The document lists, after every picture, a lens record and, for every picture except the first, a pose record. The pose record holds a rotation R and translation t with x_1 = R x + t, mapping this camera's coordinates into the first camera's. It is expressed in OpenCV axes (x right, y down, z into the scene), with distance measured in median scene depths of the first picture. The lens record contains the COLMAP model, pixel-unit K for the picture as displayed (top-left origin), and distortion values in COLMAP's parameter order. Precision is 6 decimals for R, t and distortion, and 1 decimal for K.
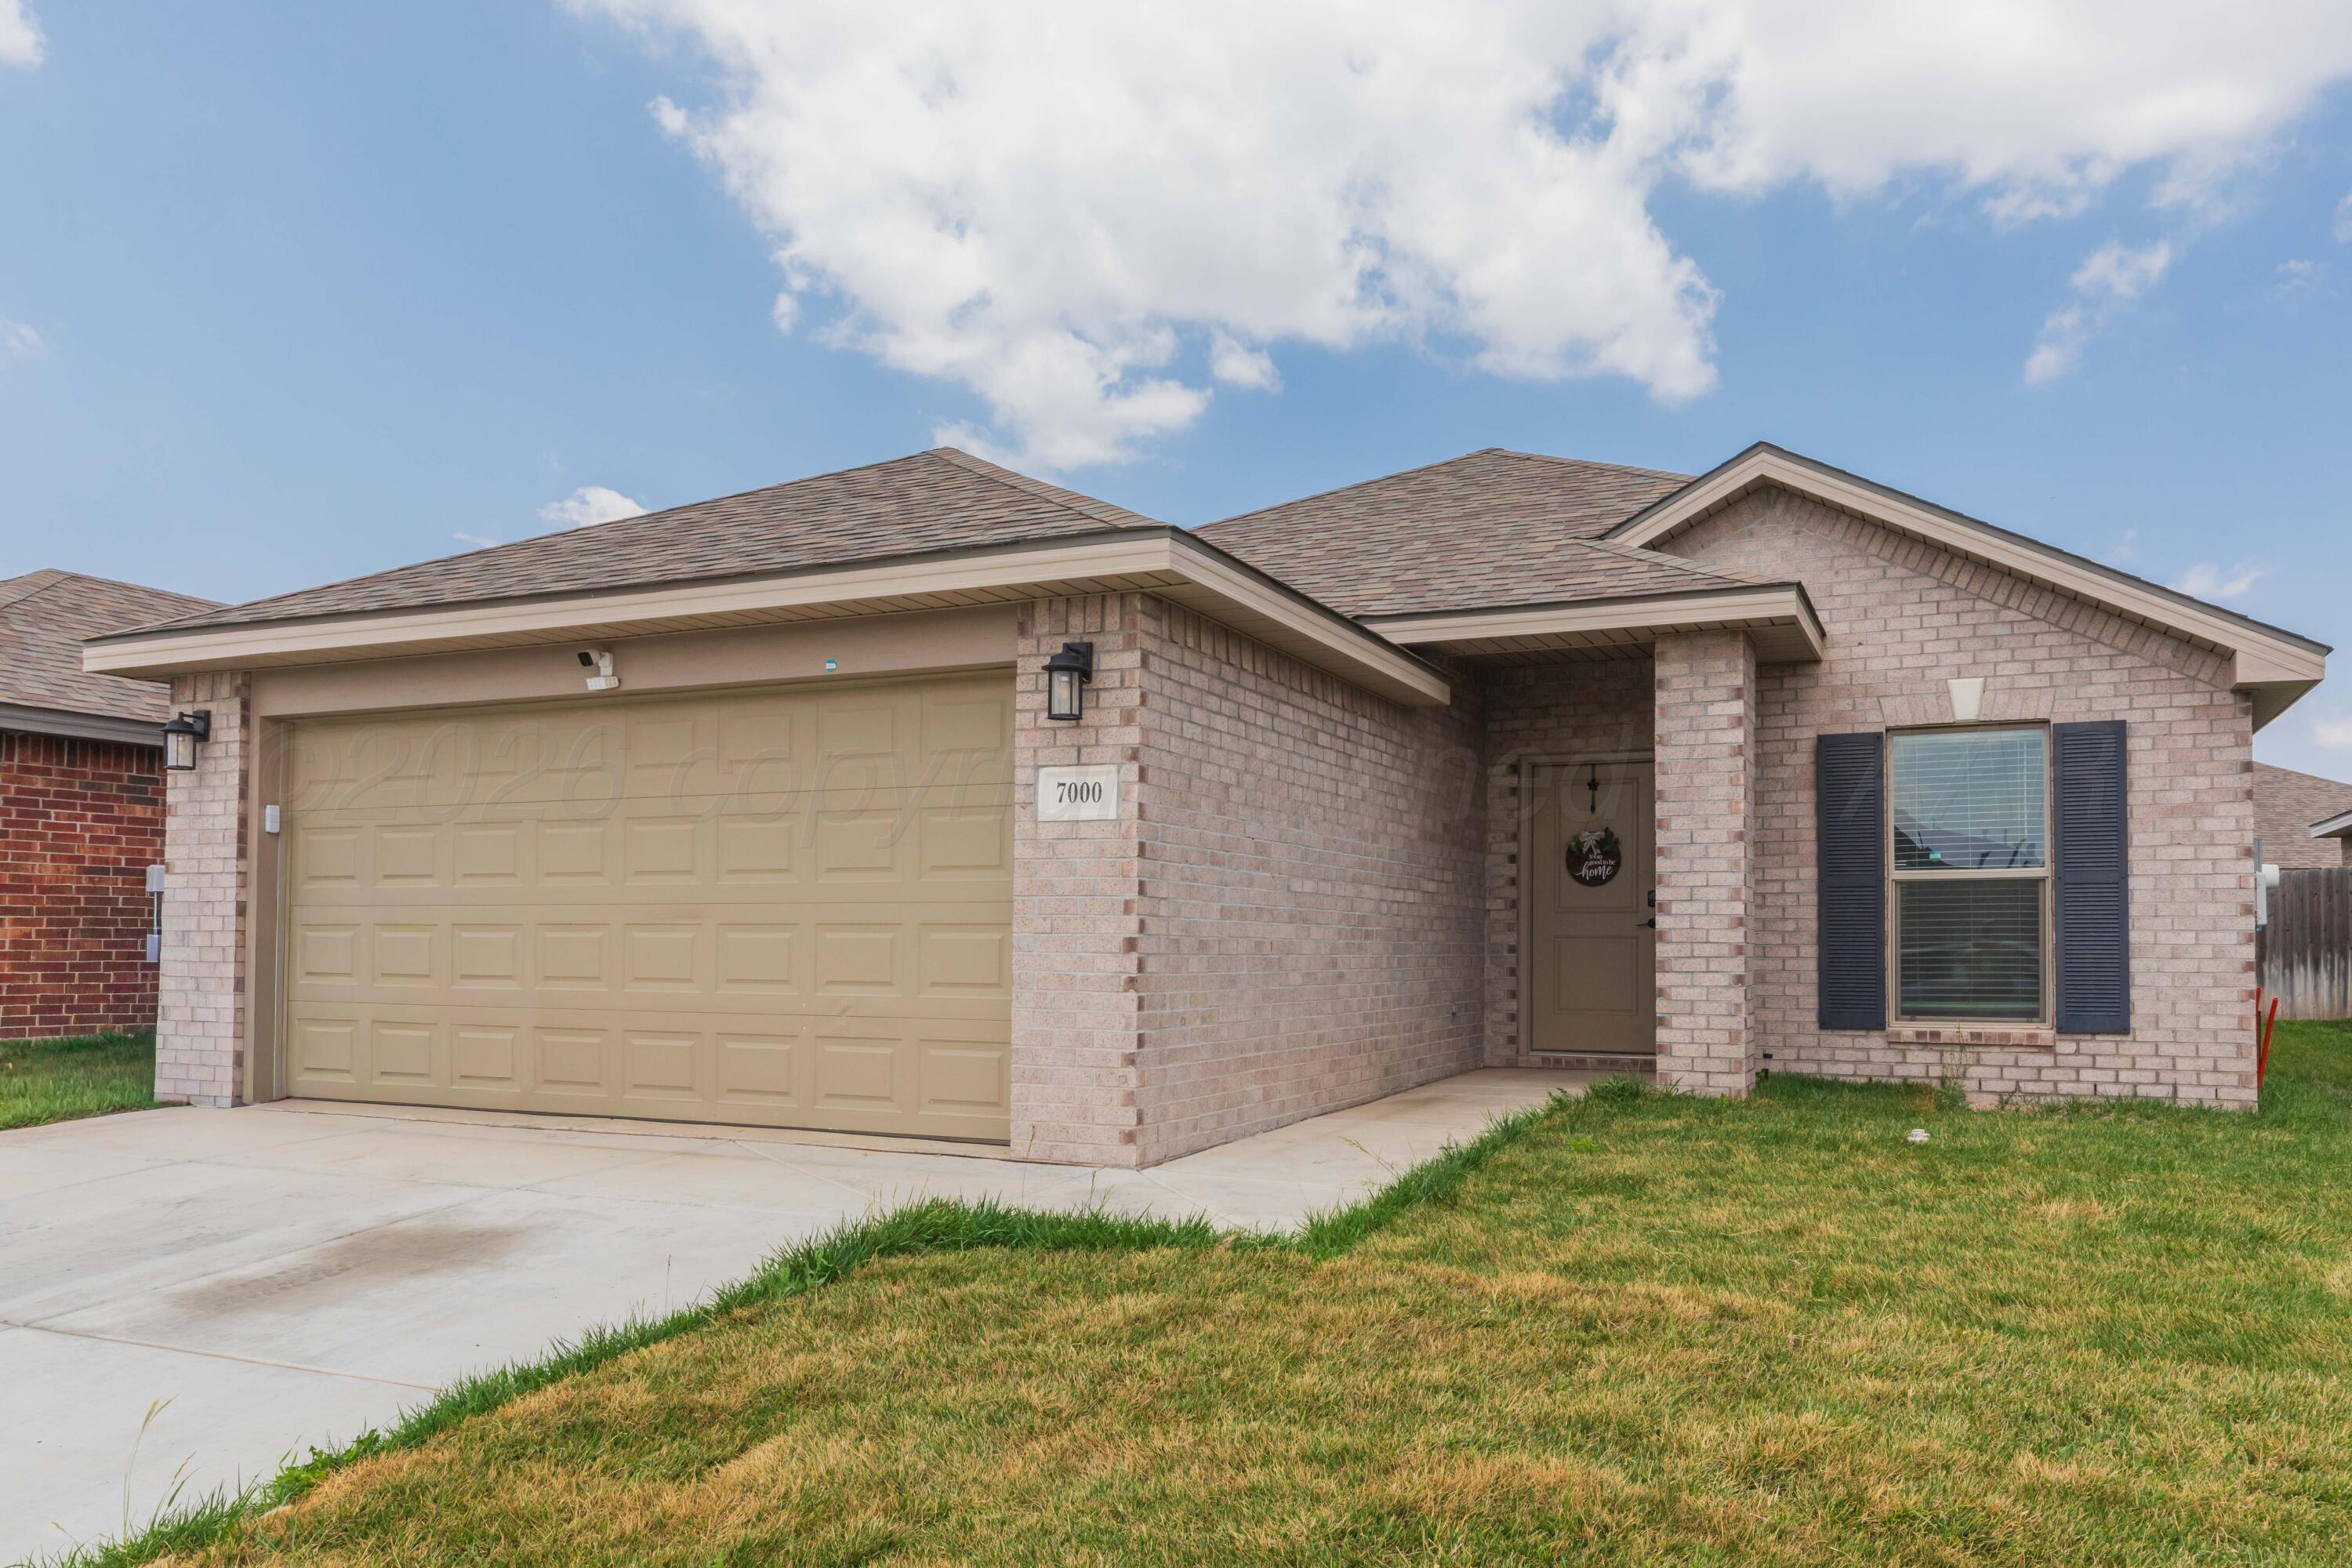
lens RADIAL K [[1776.1, 0, 1197.0], [0, 1776.1, 934.1], [0, 0, 1]] dist [-0.008118, 0.026375]
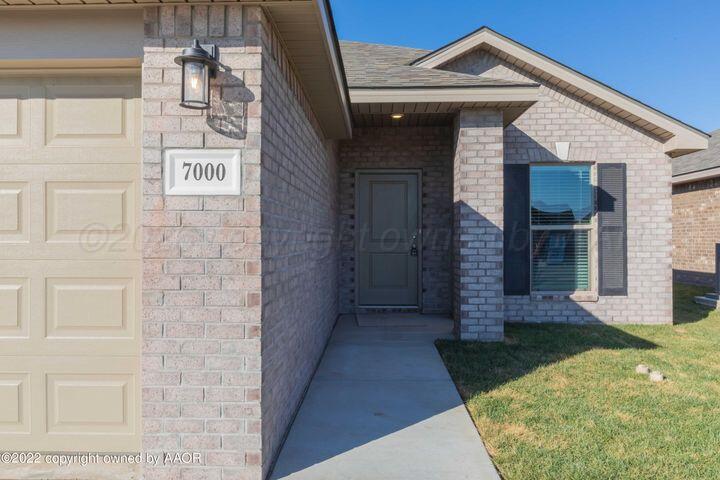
lens RADIAL K [[535.4, 0, 358.8], [0, 535.4, 239.4], [0, 0, 1]] dist [0.004340, -0.012993]
pose [[0.917441, -0.008250, 0.397786, -0.087064], [0.002087, 0.999871, 0.015923, -0.030177], [-0.397866, -0.013778, 0.917340, 0.477171]]
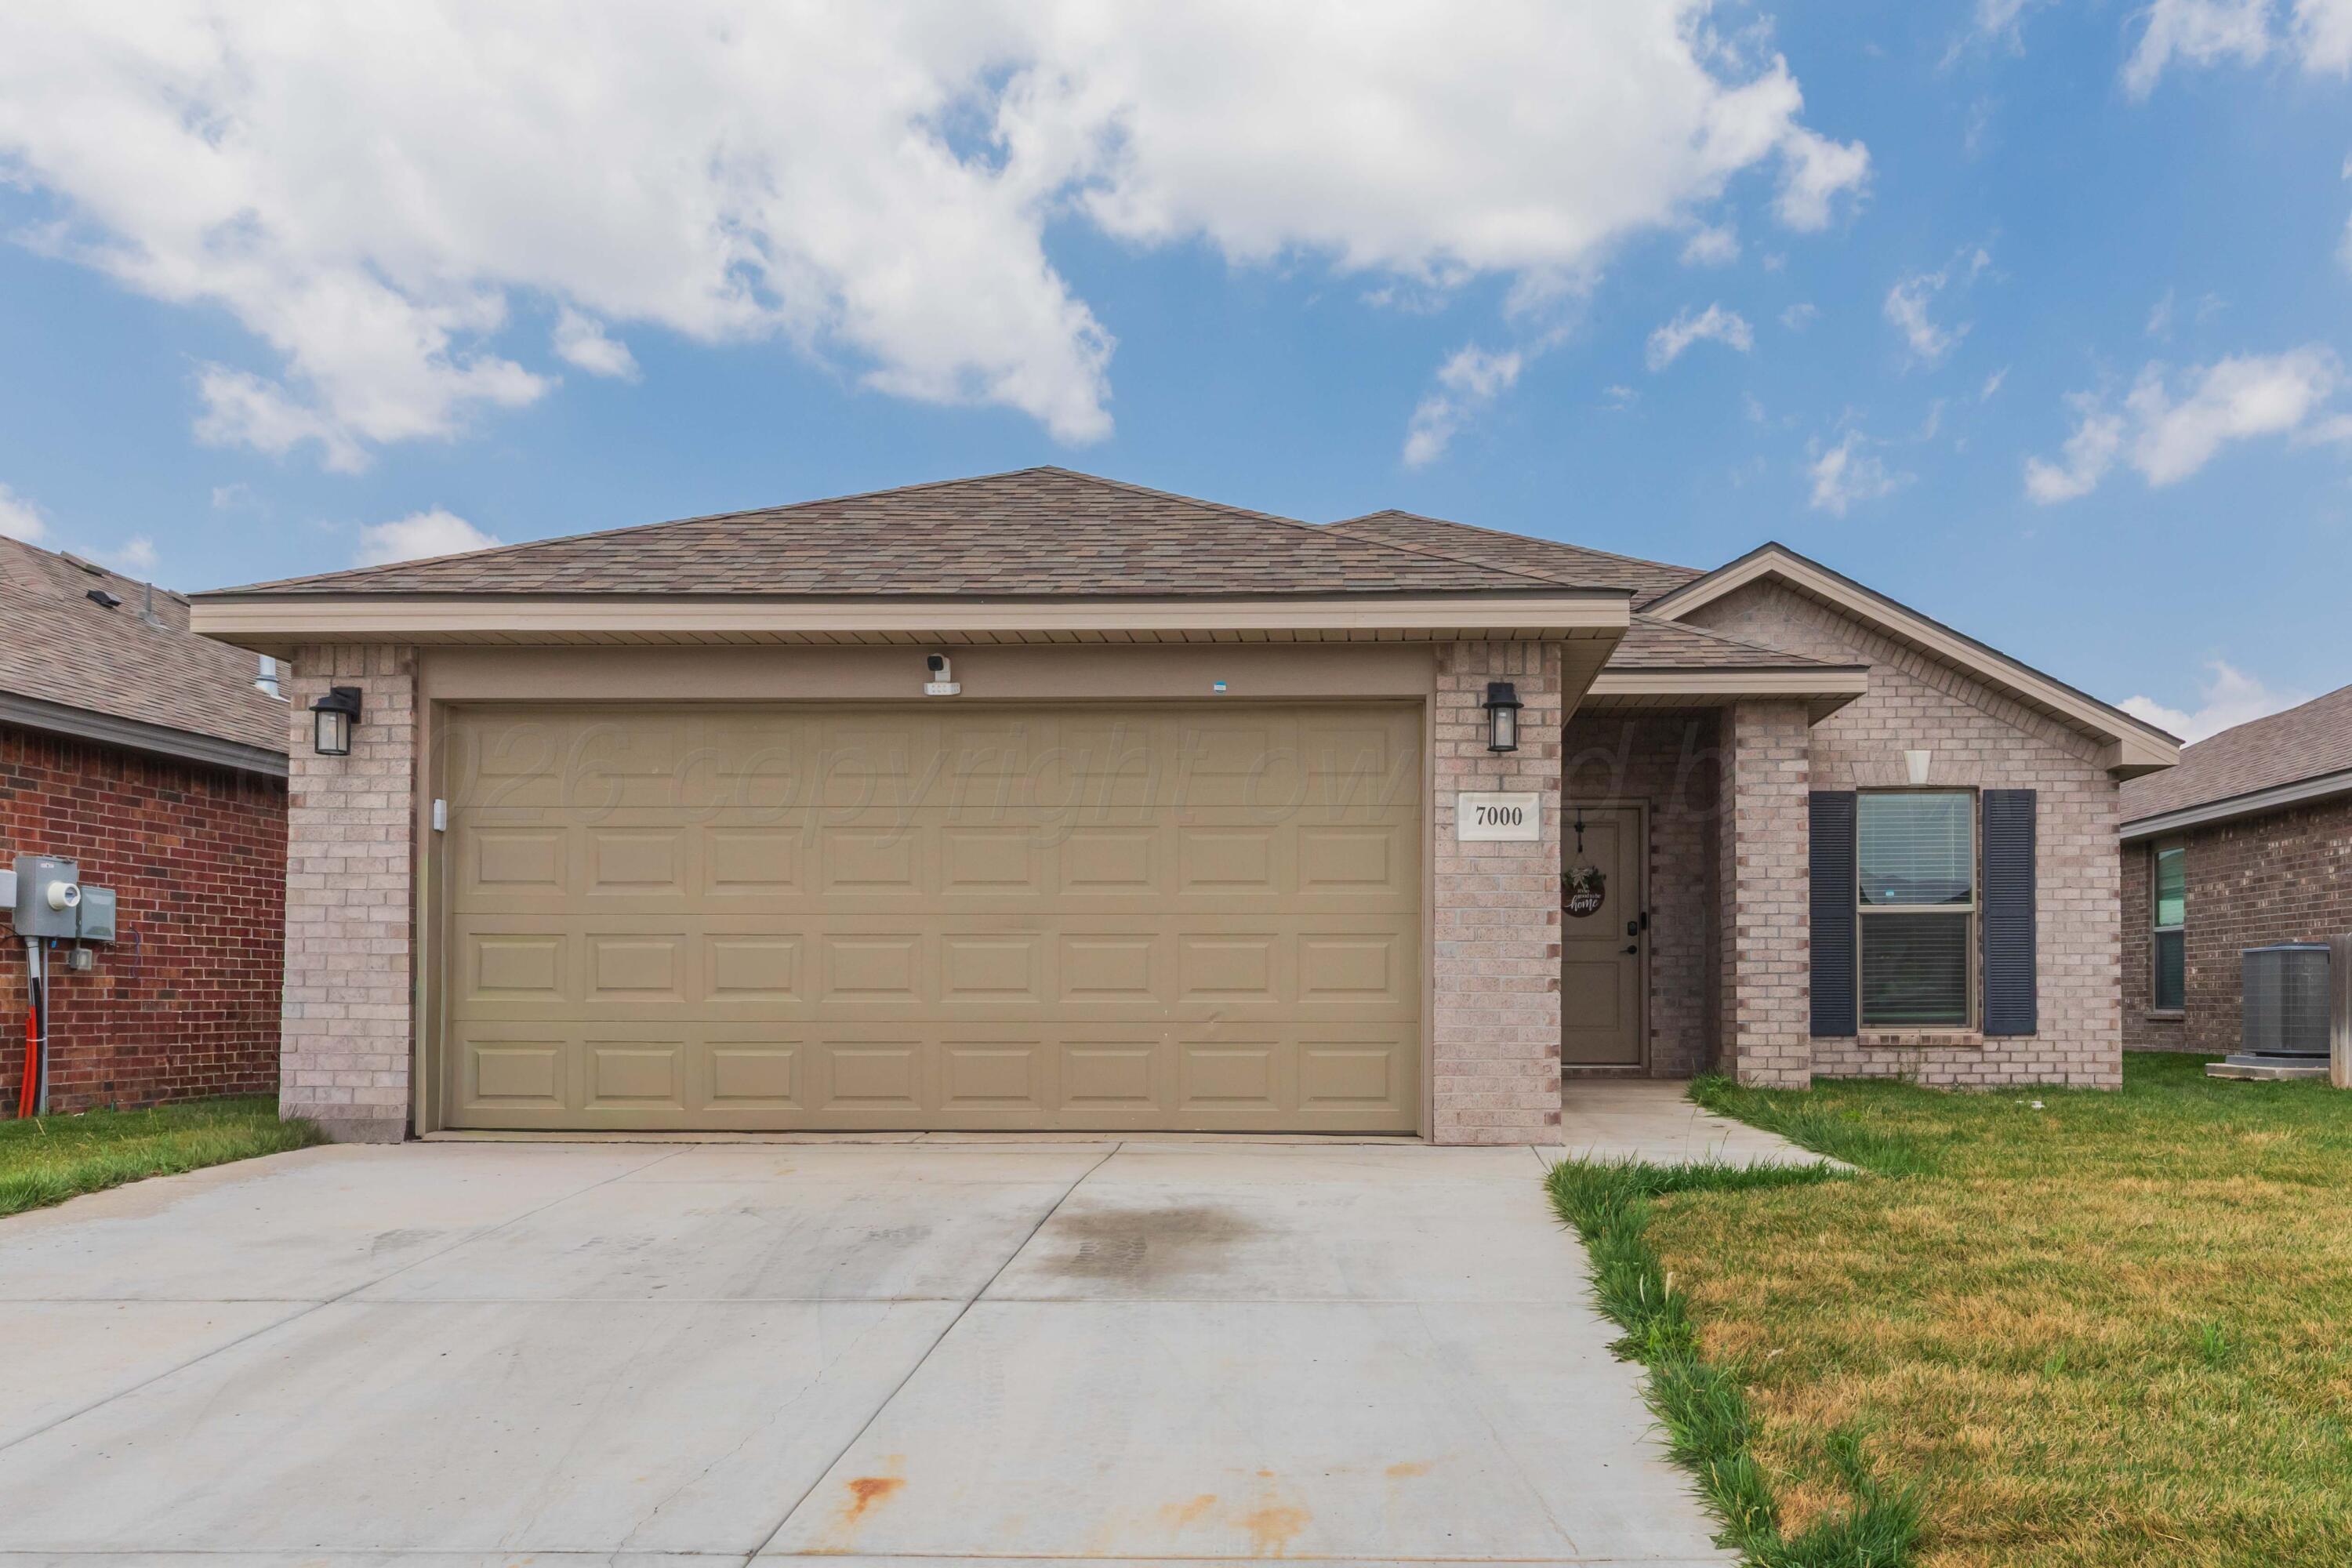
lens RADIAL K [[1887.0, 0, 1273.5], [0, 1887.0, 998.2], [0, 0, 1]] dist [0.000910, 0.007142]
pose [[0.918251, -0.002831, 0.395990, -0.510161], [0.001415, 0.999992, 0.003867, 0.023526], [-0.395997, -0.002990, 0.918247, -0.031442]]
